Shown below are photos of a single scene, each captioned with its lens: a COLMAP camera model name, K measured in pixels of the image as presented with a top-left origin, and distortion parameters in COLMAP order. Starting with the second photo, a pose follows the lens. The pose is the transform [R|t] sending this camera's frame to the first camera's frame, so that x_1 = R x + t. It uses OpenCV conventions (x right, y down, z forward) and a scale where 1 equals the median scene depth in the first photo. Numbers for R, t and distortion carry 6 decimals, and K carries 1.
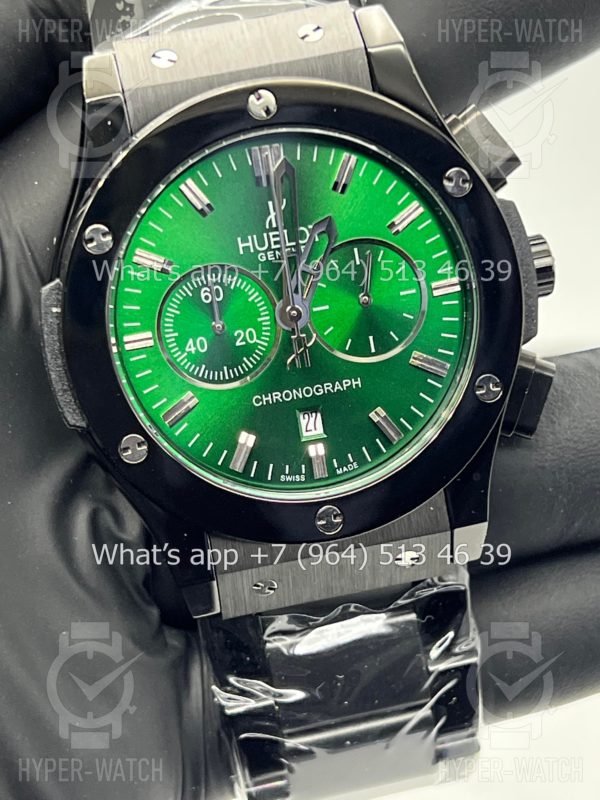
lens RADIAL K [[1829.0, 0, 300.0], [0, 1829.0, 400.0], [0, 0, 1]] dist [0.146797, 0.158961]
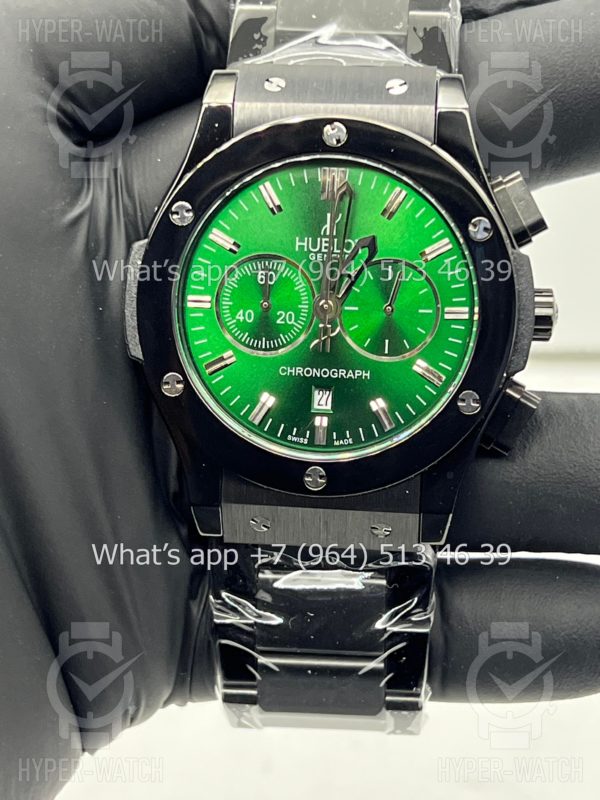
lens RADIAL K [[1829.0, 0, 300.0], [0, 1829.0, 400.0], [0, 0, 1]] dist [0.146797, 0.158961]
pose [[0.958149, 0.222957, -0.179558, 0.210714], [-0.227026, 0.973886, -0.002173, 0.019484], [0.174384, 0.042846, 0.983745, -0.197044]]
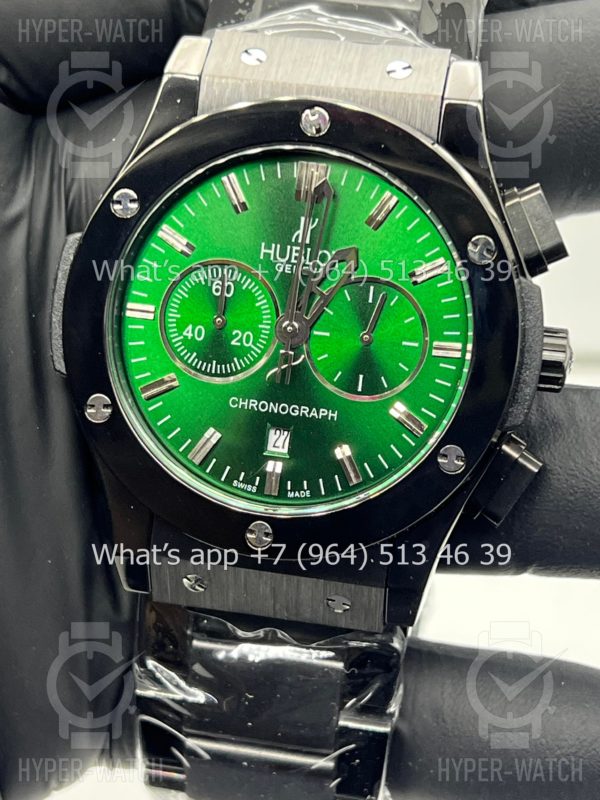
lens RADIAL K [[1829.0, 0, 300.0], [0, 1829.0, 400.0], [0, 0, 1]] dist [0.146797, 0.158961]
pose [[0.925359, 0.297490, -0.234967, 0.247408], [-0.304451, 0.952503, 0.006951, -0.018850], [0.225875, 0.065103, 0.971978, 0.025917]]
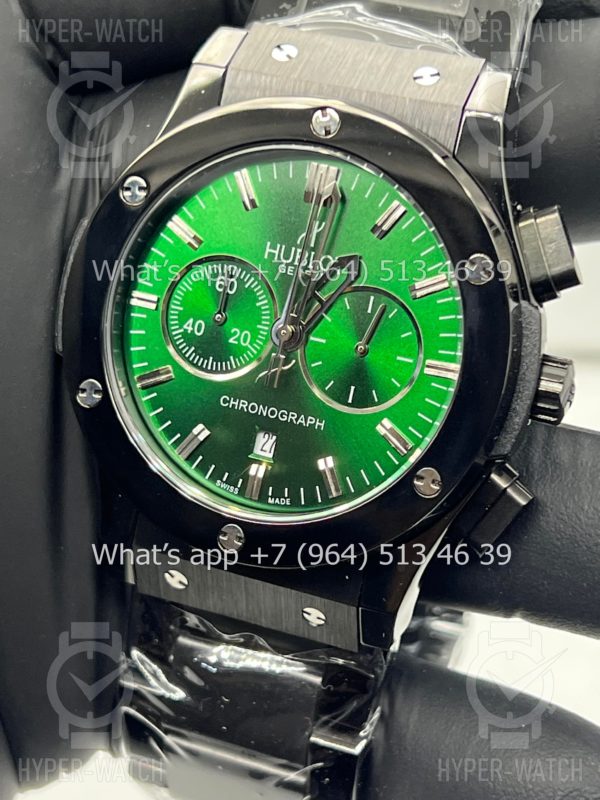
lens RADIAL K [[1829.0, 0, 300.0], [0, 1829.0, 400.0], [0, 0, 1]] dist [0.146797, 0.158961]
pose [[0.838133, 0.387978, -0.383413, 0.391870], [-0.393072, 0.916944, 0.068614, -0.084245], [0.378189, 0.093201, 0.921025, 0.098945]]
